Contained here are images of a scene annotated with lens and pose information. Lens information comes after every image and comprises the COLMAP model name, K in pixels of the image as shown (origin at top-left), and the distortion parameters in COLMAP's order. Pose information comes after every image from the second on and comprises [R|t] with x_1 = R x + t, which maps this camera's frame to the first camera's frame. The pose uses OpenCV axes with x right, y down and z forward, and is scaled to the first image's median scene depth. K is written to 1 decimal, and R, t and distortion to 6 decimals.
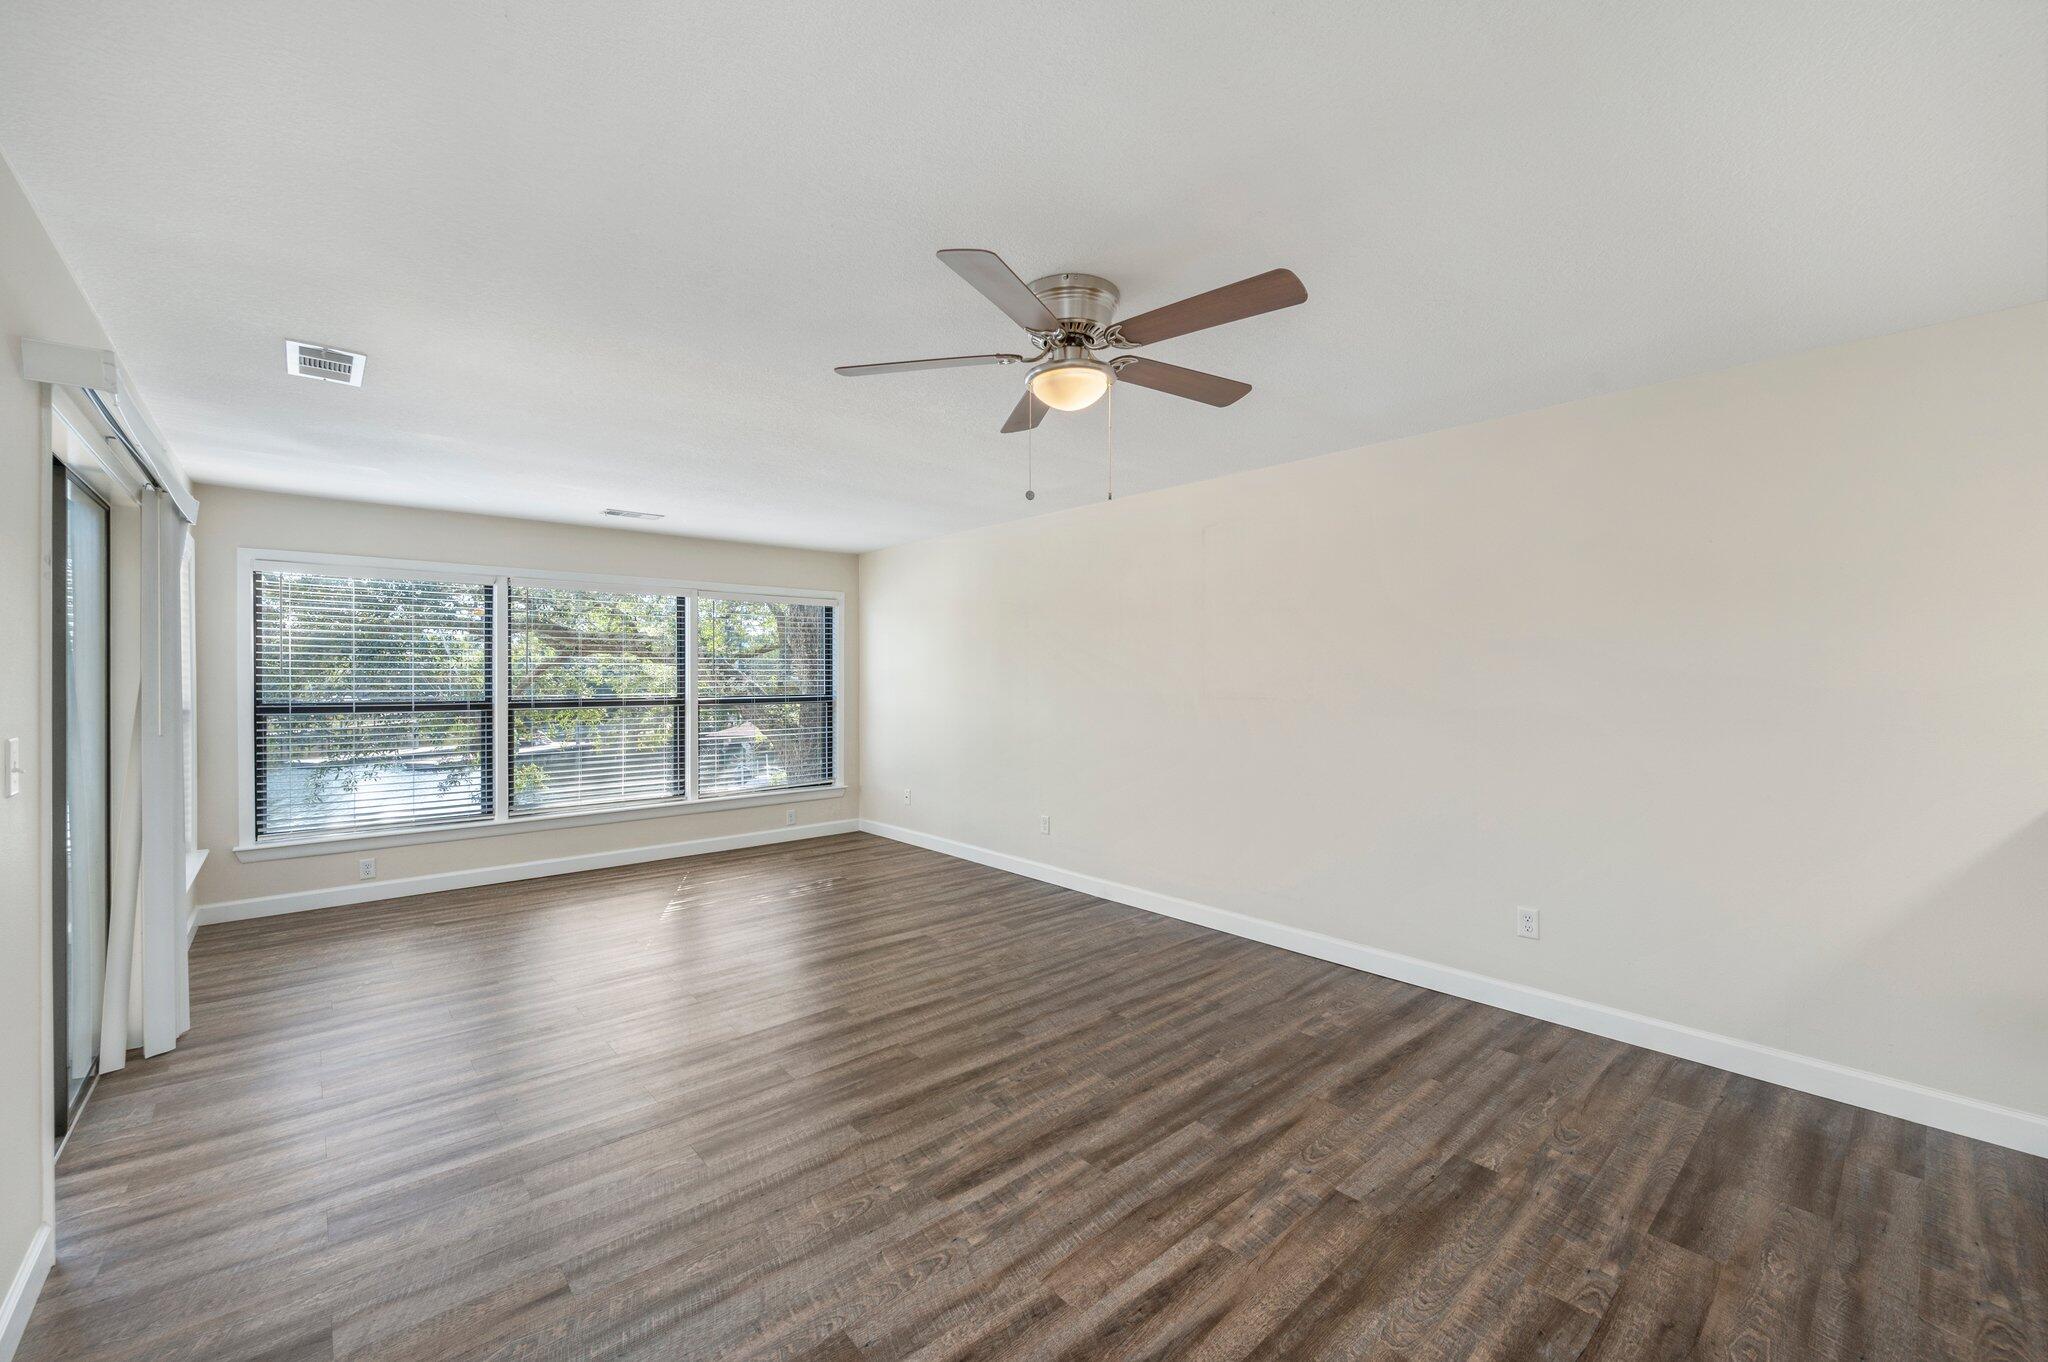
lens RADIAL K [[816.6, 0, 1024.0], [0, 816.6, 681.0], [0, 0, 1]] dist [-0.002221, -0.000159]
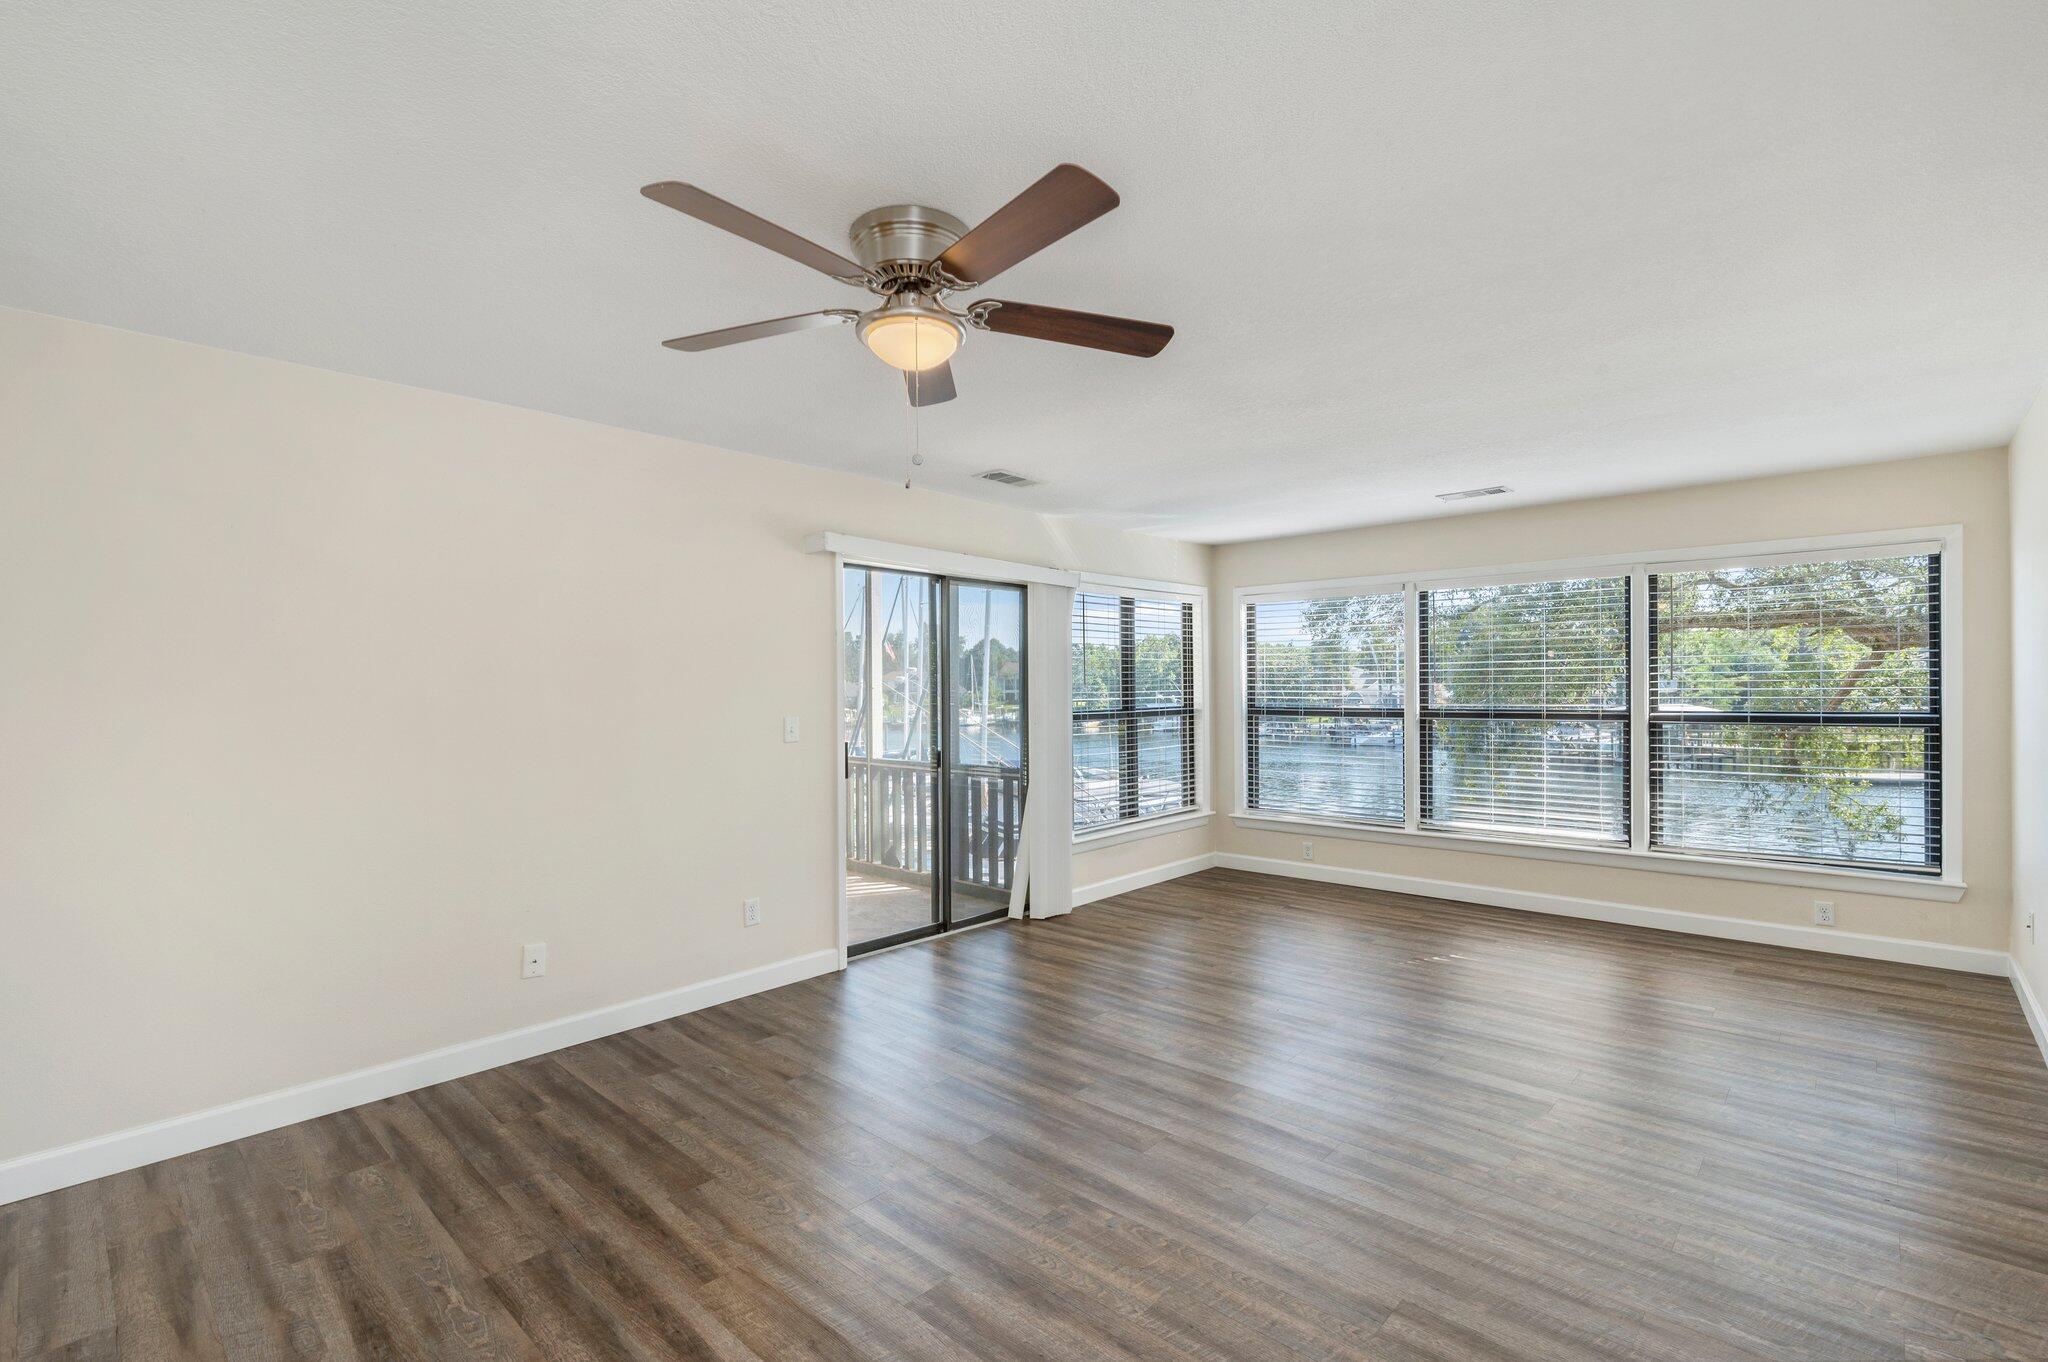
lens RADIAL K [[929.6, 0, 1024.0], [0, 929.6, 681.0], [0, 0, 1]] dist [-0.000175, 0.000096]
pose [[0.101181, -0.007016, -0.994843, 0.481879], [0.002955, 0.999973, -0.006752, -0.003835], [0.994864, -0.002257, 0.101199, 0.479037]]
